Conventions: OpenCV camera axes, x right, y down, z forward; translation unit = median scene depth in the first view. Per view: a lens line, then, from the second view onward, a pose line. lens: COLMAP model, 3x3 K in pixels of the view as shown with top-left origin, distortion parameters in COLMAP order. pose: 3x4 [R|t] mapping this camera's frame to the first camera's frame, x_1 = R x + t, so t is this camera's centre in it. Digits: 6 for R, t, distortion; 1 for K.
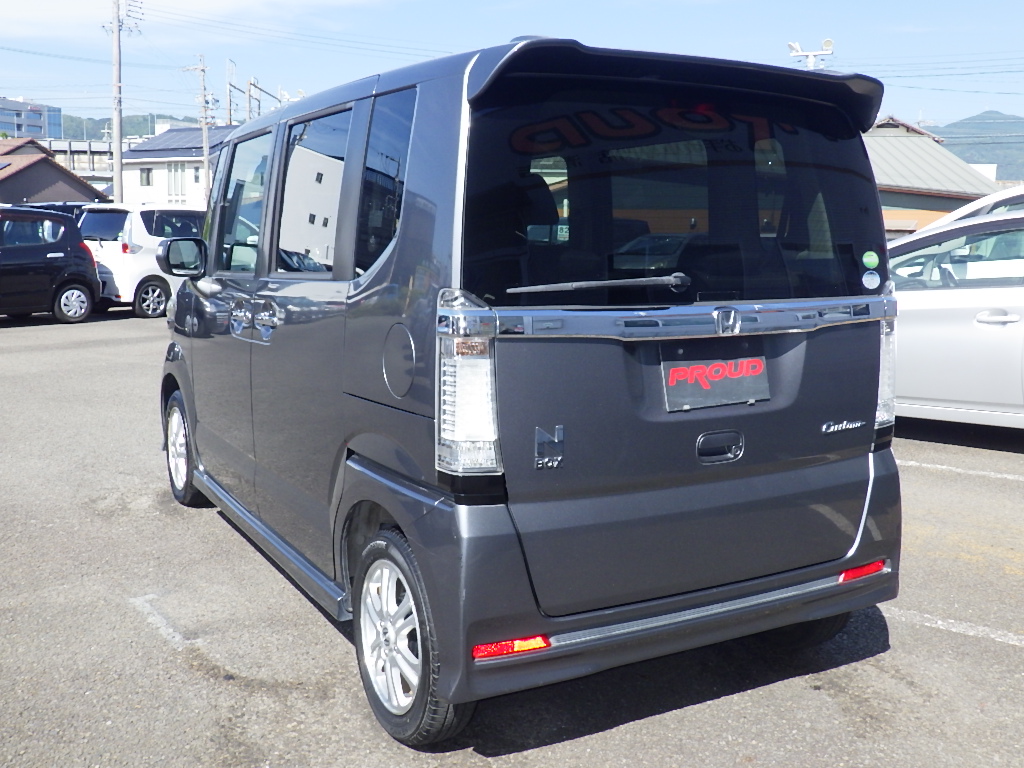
lens RADIAL K [[1034.1, 0, 512.0], [0, 1034.1, 384.0], [0, 0, 1]] dist [0.004672, -0.001567]
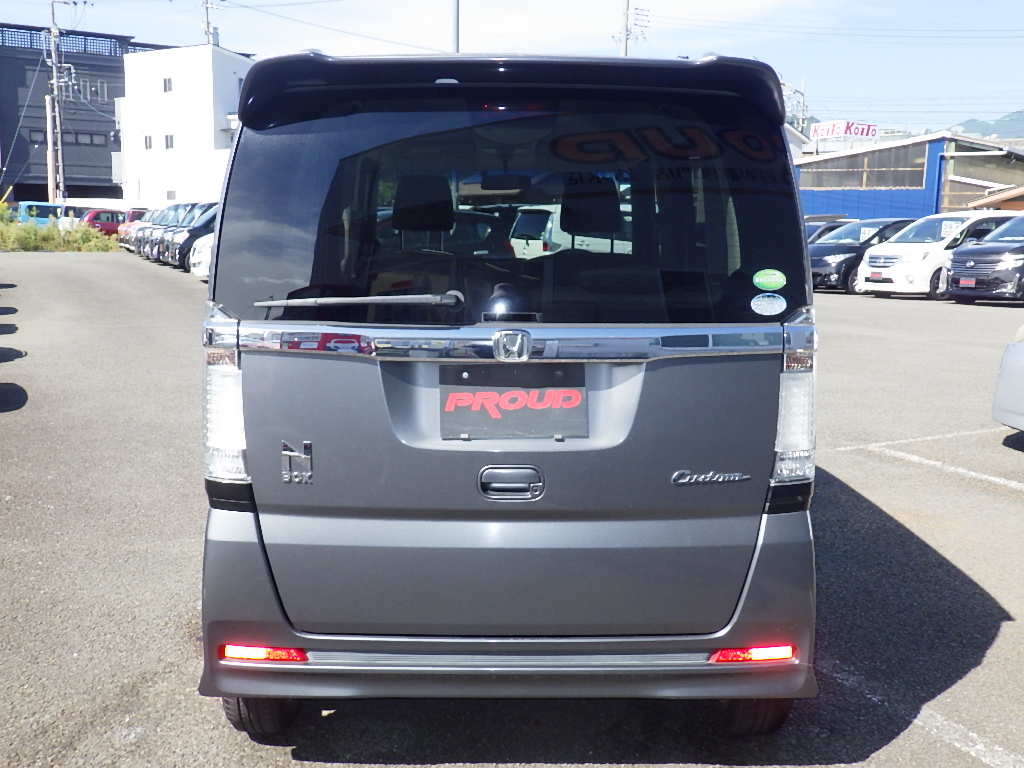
lens RADIAL K [[1041.5, 0, 510.5], [0, 1041.5, 378.6], [0, 0, 1]] dist [0.004910, -0.000874]
pose [[0.875865, 0.068782, -0.477629, 0.579518], [-0.070131, 0.997425, 0.015032, -0.040821], [0.477433, 0.020330, 0.878433, 0.180145]]
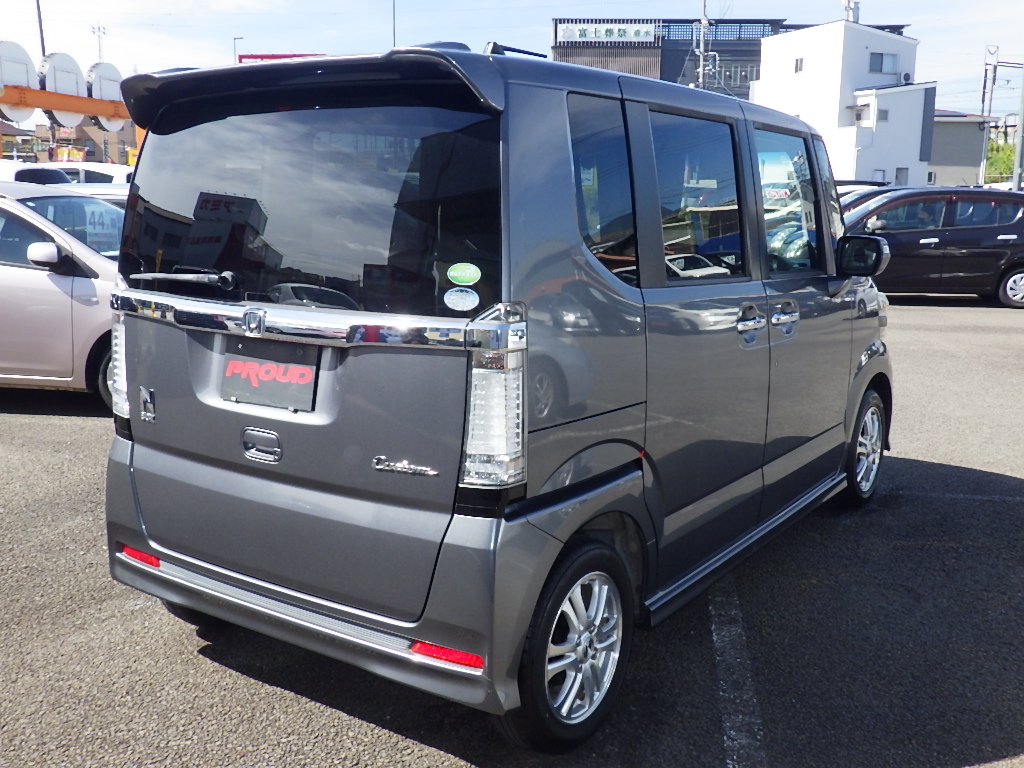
lens RADIAL K [[1034.1, 0, 512.0], [0, 1034.1, 384.0], [0, 0, 1]] dist [0.004672, -0.001567]
pose [[0.435329, 0.156156, -0.886625, 1.104015], [-0.136101, 0.984938, 0.106647, -0.129417], [0.889925, 0.074244, 0.450025, 0.696438]]
